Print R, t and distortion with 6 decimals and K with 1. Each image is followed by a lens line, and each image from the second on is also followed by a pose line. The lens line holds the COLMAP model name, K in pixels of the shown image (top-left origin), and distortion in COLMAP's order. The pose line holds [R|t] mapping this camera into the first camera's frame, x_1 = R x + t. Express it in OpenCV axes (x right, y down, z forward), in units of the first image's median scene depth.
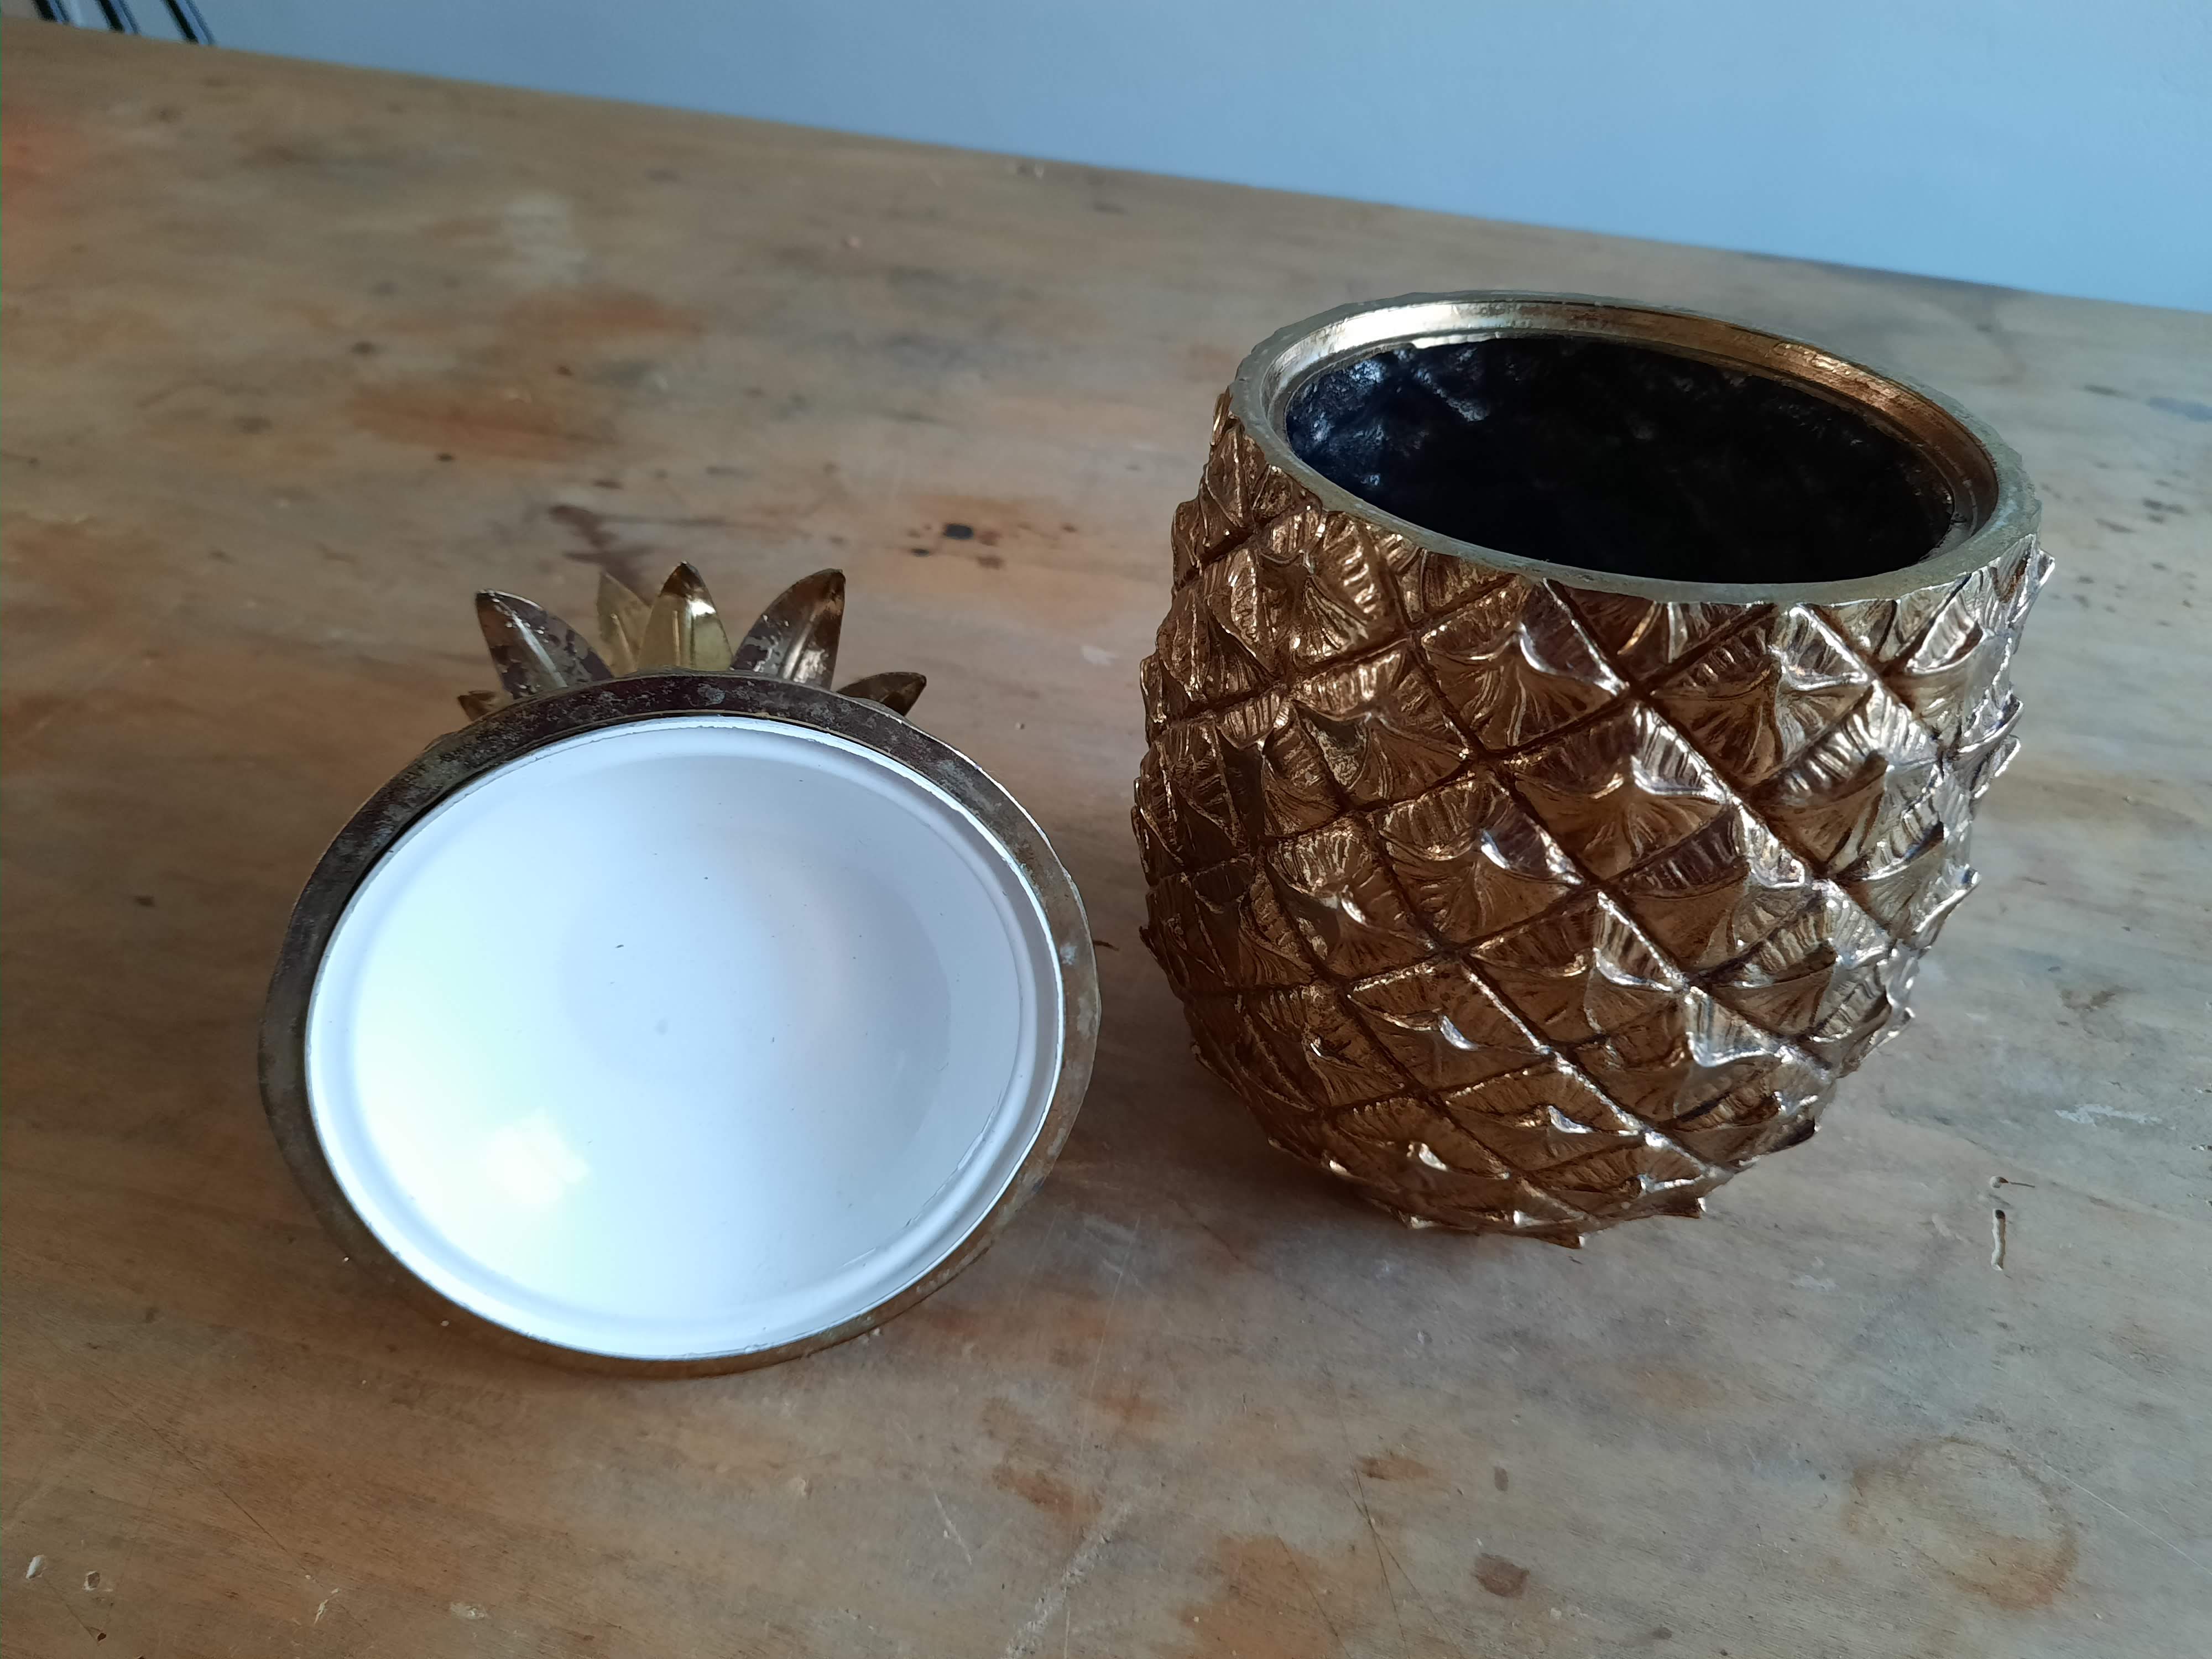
lens RADIAL K [[1674.1, 0, 1106.0], [0, 1674.1, 829.5], [0, 0, 1]] dist [0.020481, -0.044439]
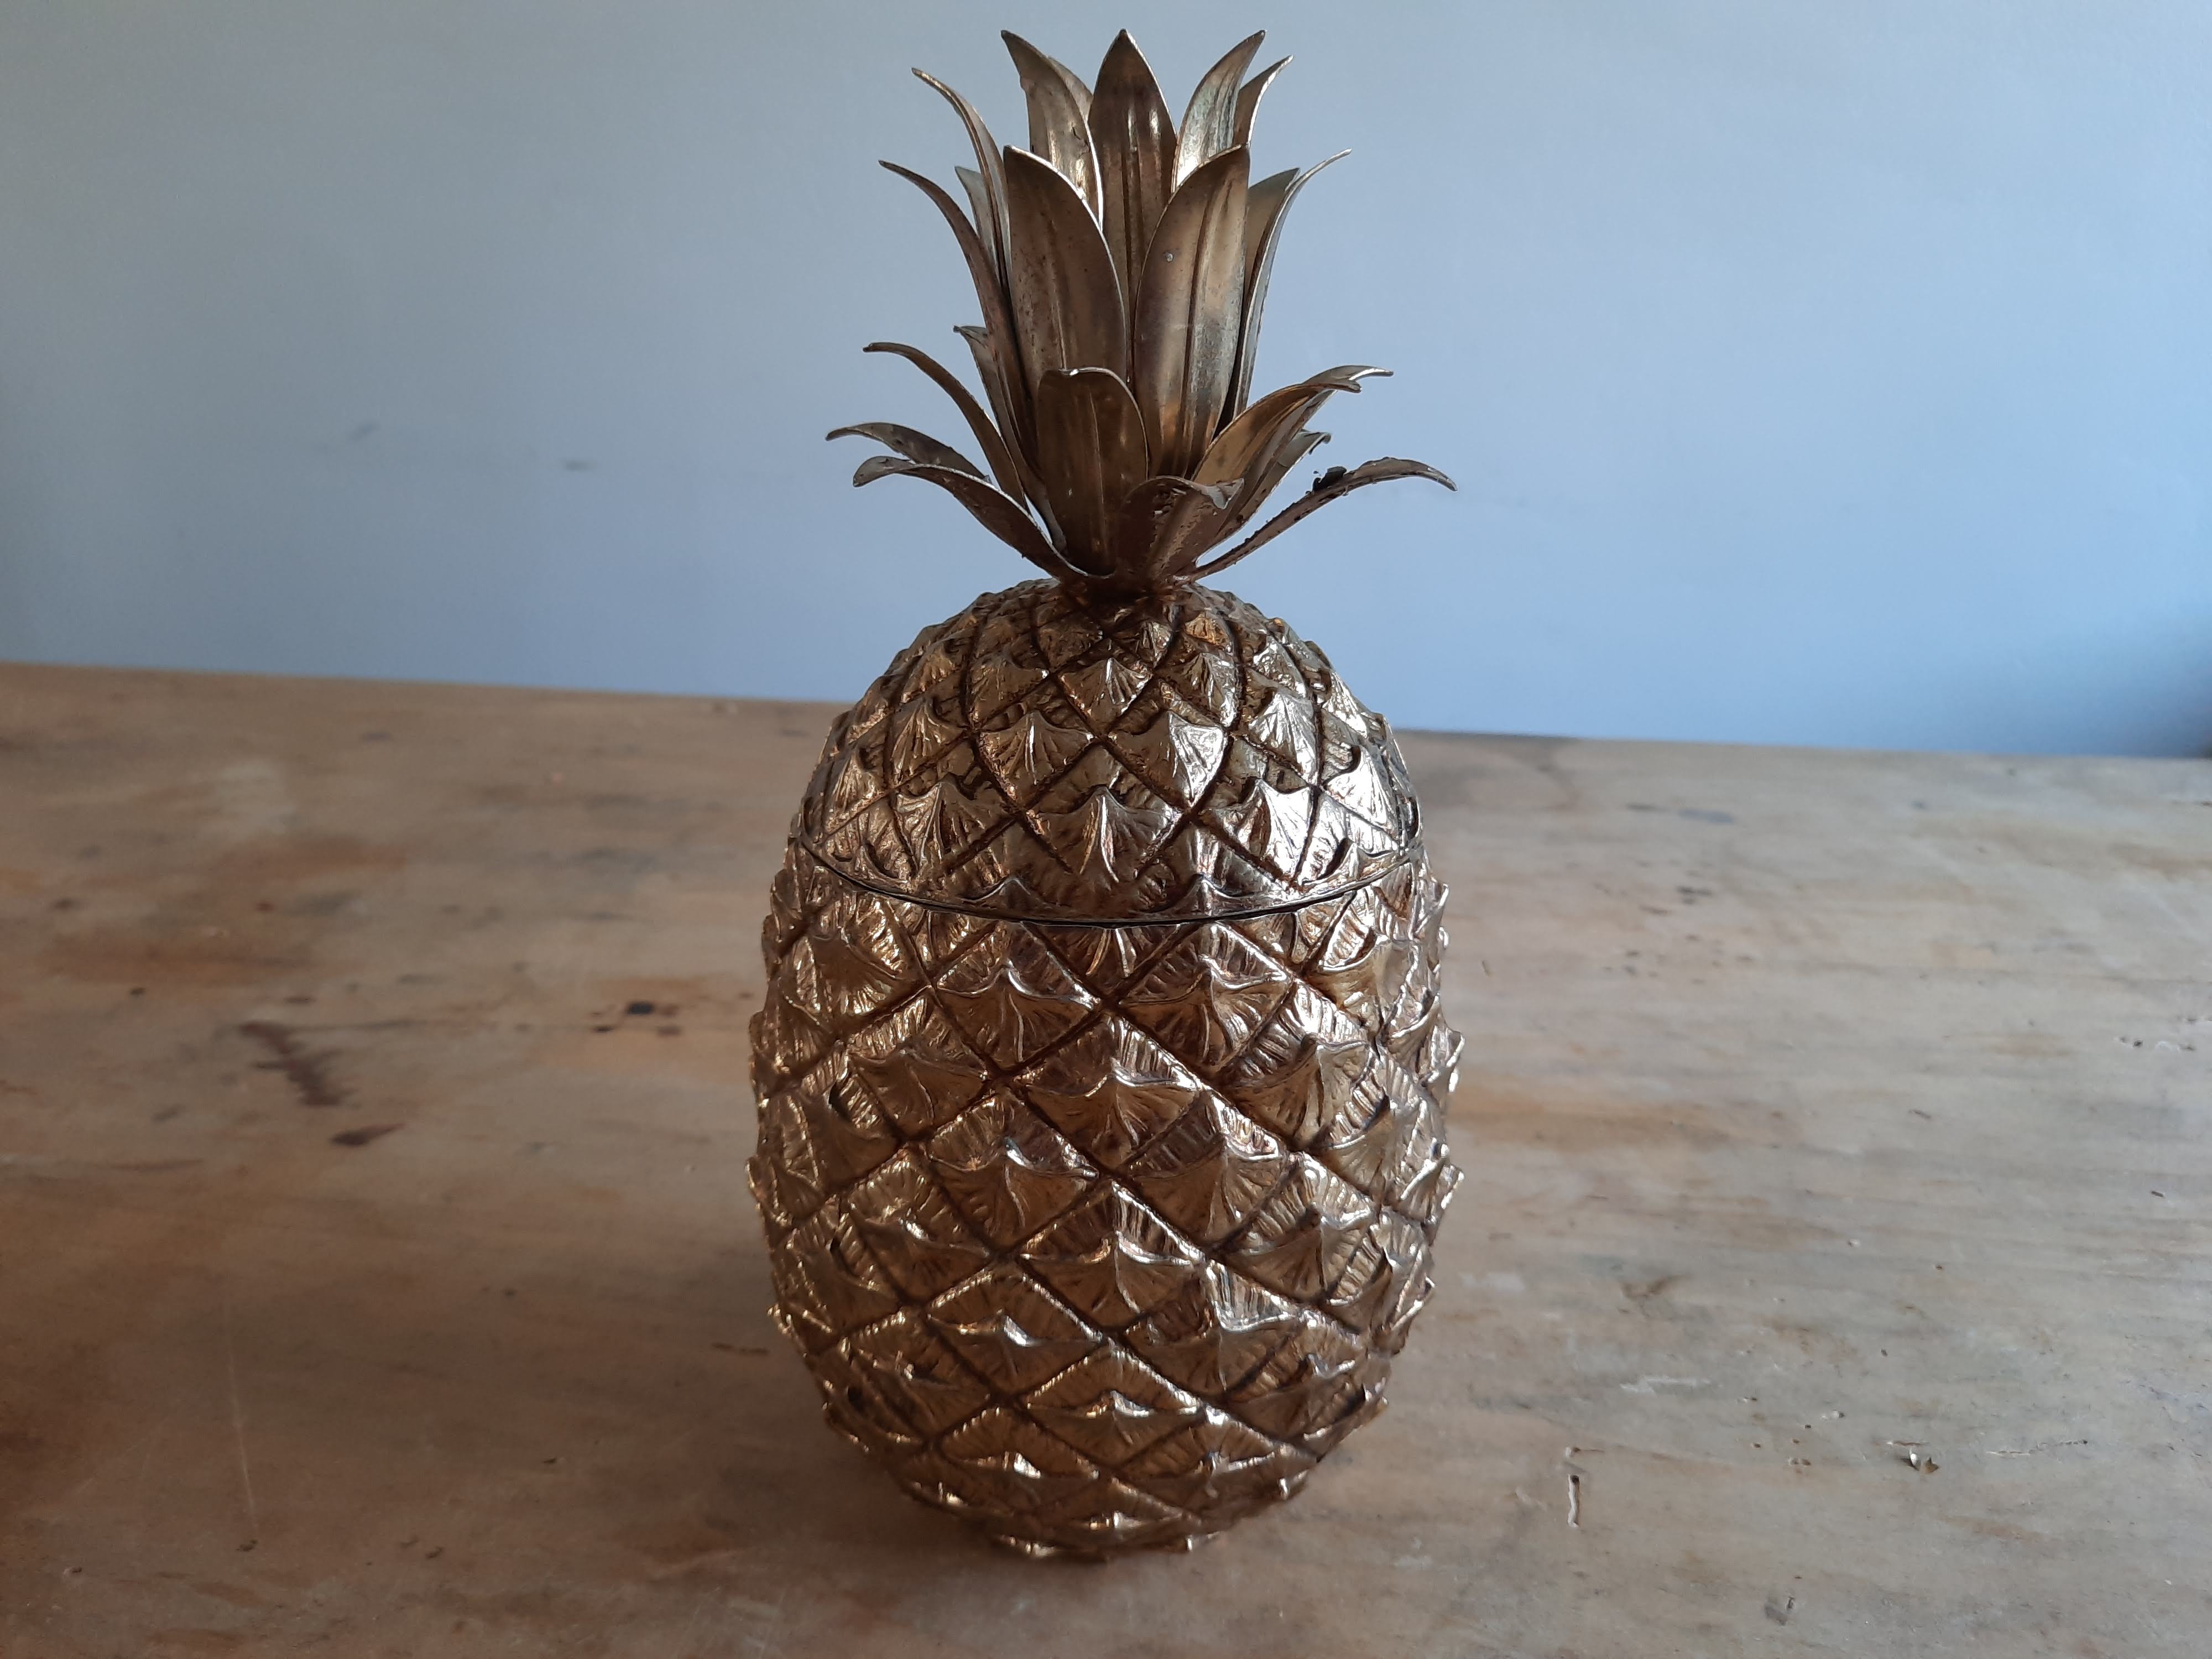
lens RADIAL K [[1674.1, 0, 1106.0], [0, 1674.1, 829.5], [0, 0, 1]] dist [0.020481, -0.044439]
pose [[0.986413, -0.082413, 0.142119, 0.115970], [0.121655, 0.947795, -0.294761, 0.122414], [-0.110408, 0.308046, 0.944943, -0.158454]]
